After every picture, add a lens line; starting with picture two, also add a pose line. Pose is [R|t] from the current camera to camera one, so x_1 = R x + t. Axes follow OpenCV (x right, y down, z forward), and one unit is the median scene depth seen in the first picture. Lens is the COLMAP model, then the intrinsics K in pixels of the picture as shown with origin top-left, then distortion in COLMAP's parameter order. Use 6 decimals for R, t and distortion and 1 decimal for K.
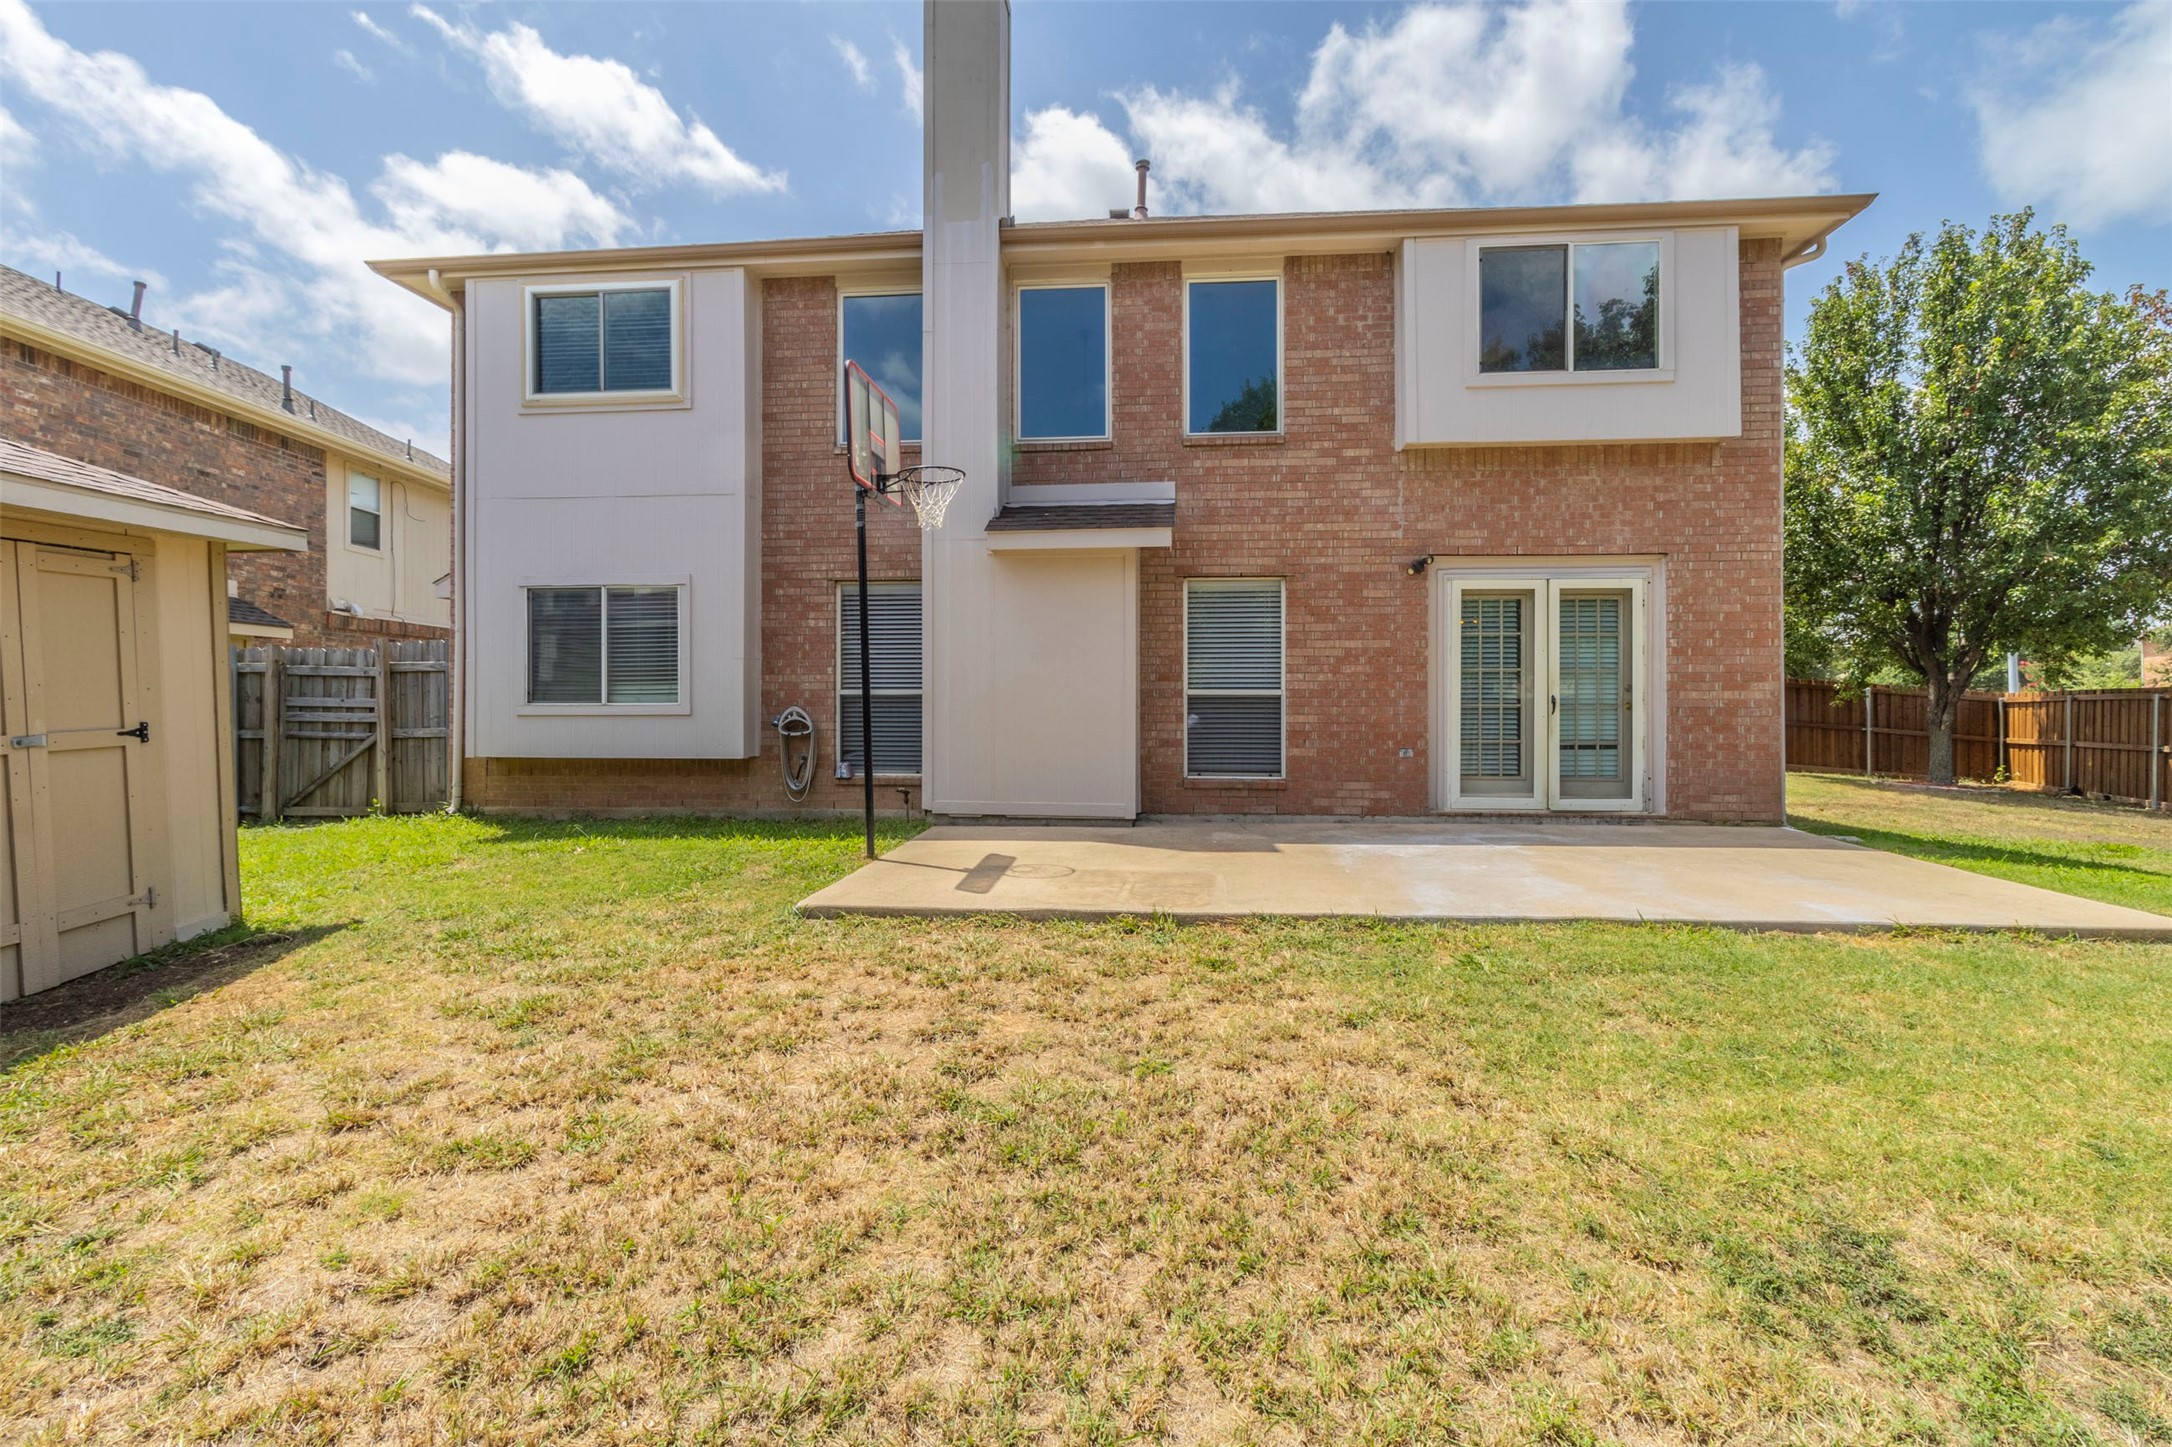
lens RADIAL K [[1000.1, 0, 1084.4], [0, 1000.1, 711.7], [0, 0, 1]] dist [0.001178, -0.000046]
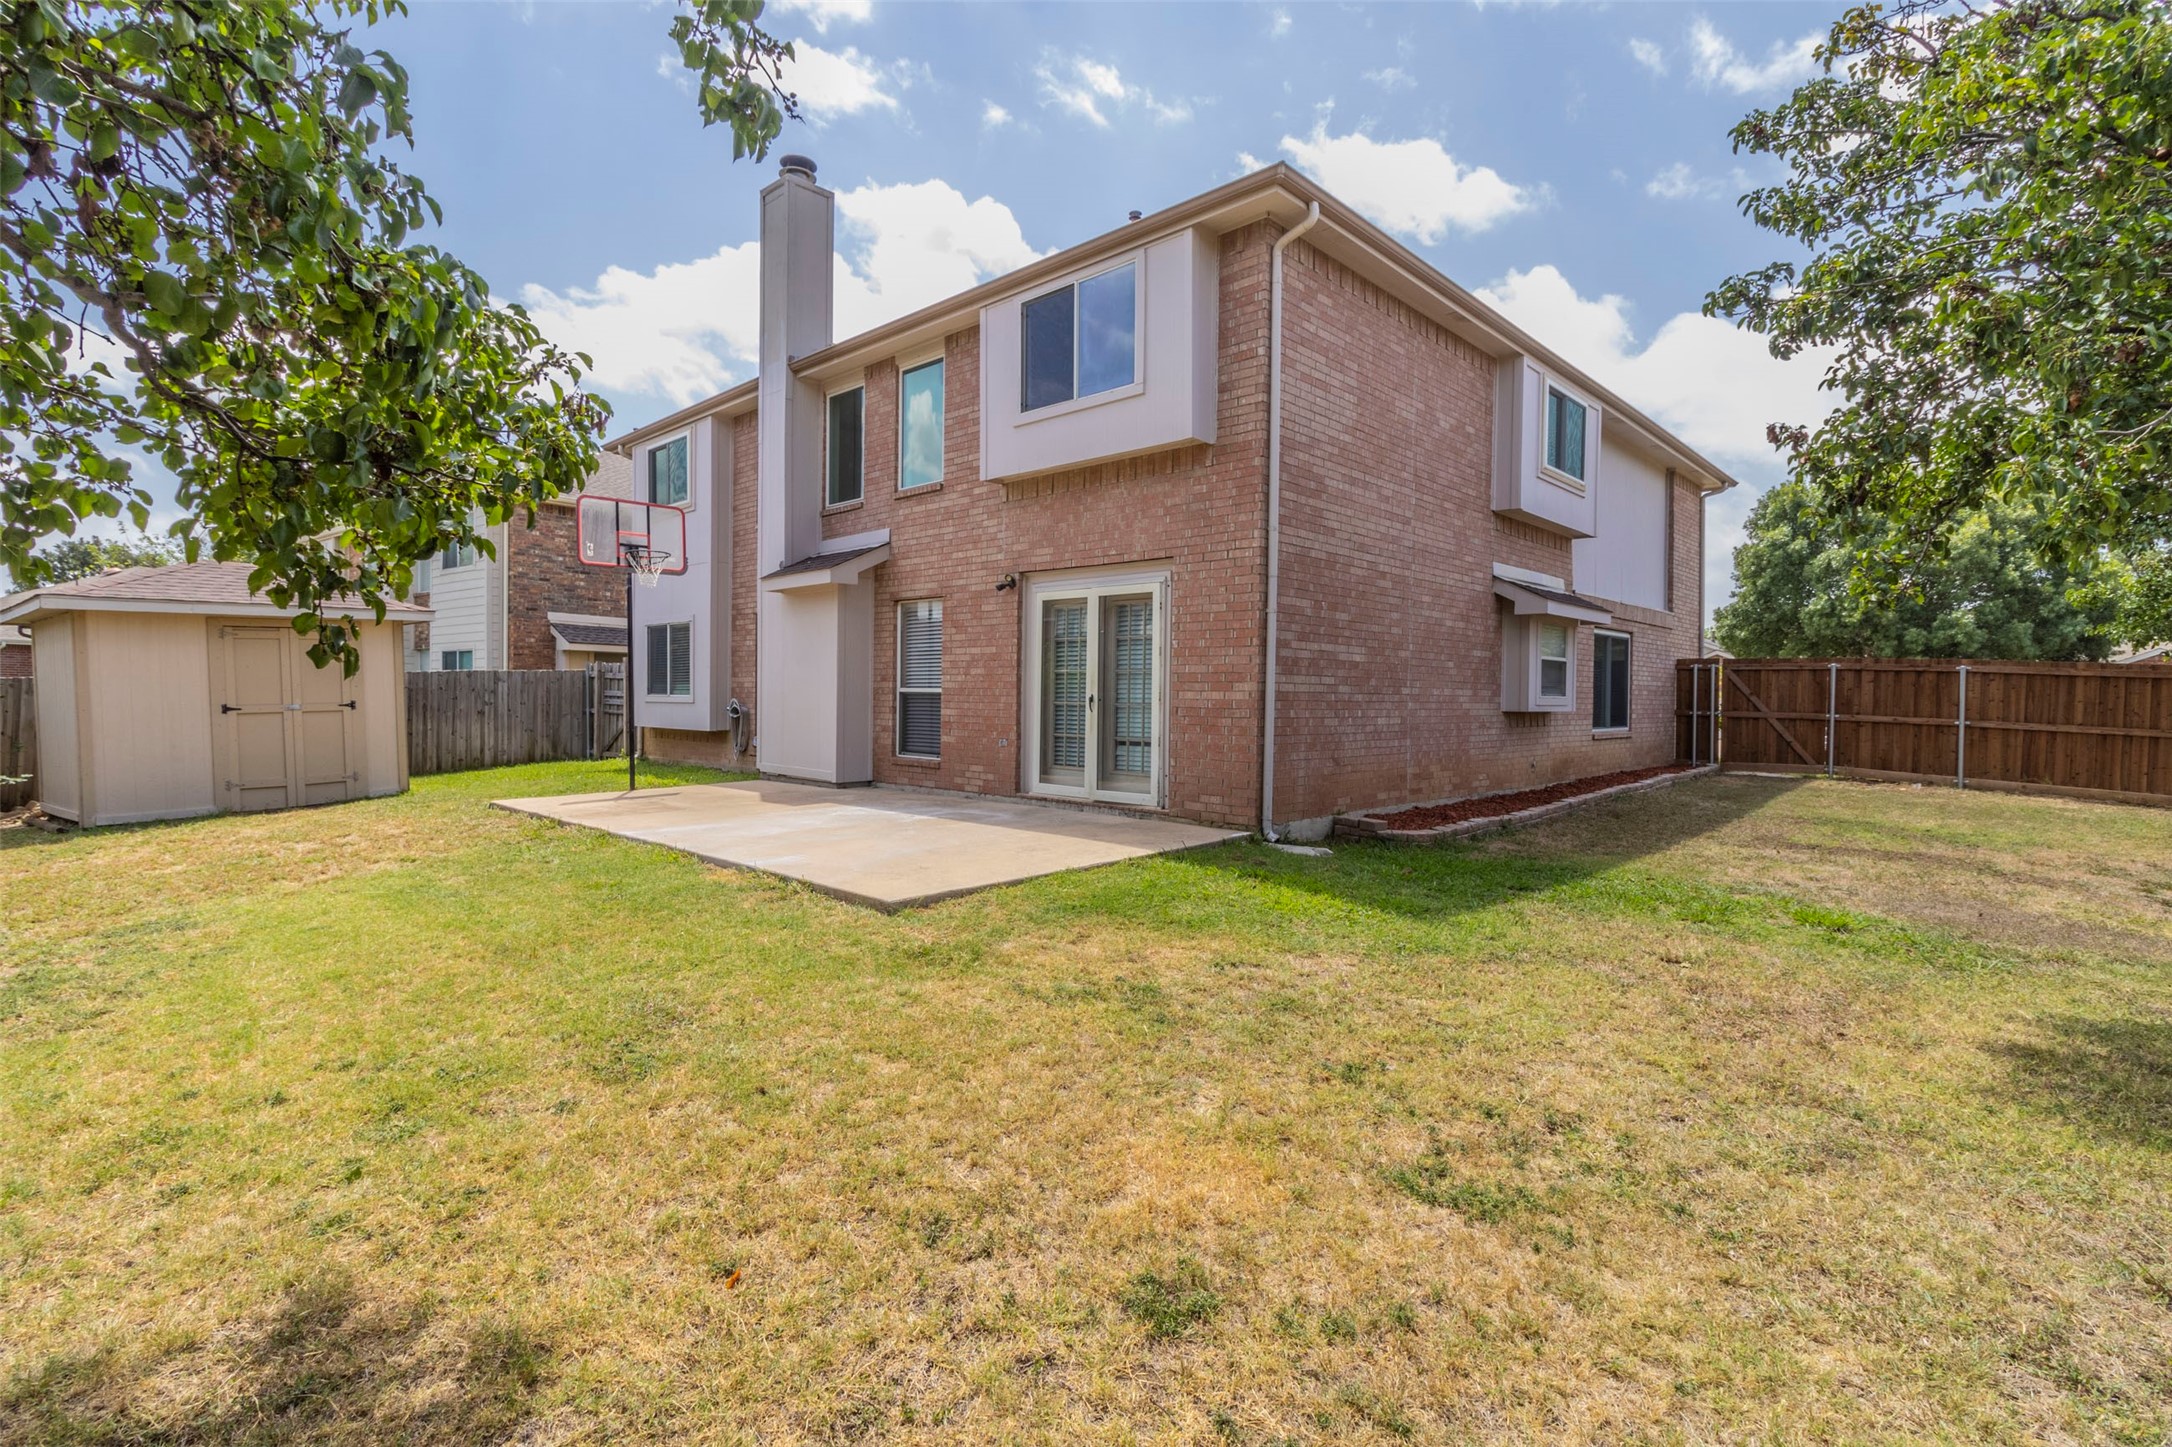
lens RADIAL K [[1000.1, 0, 1079.5], [0, 1000.1, 720.5], [0, 0, 1]] dist [0.001178, -0.000046]
pose [[0.786874, 0.024548, -0.616626, 1.133209], [-0.022068, 0.999689, 0.011636, -0.000280], [0.616719, 0.004452, 0.787170, 0.133642]]
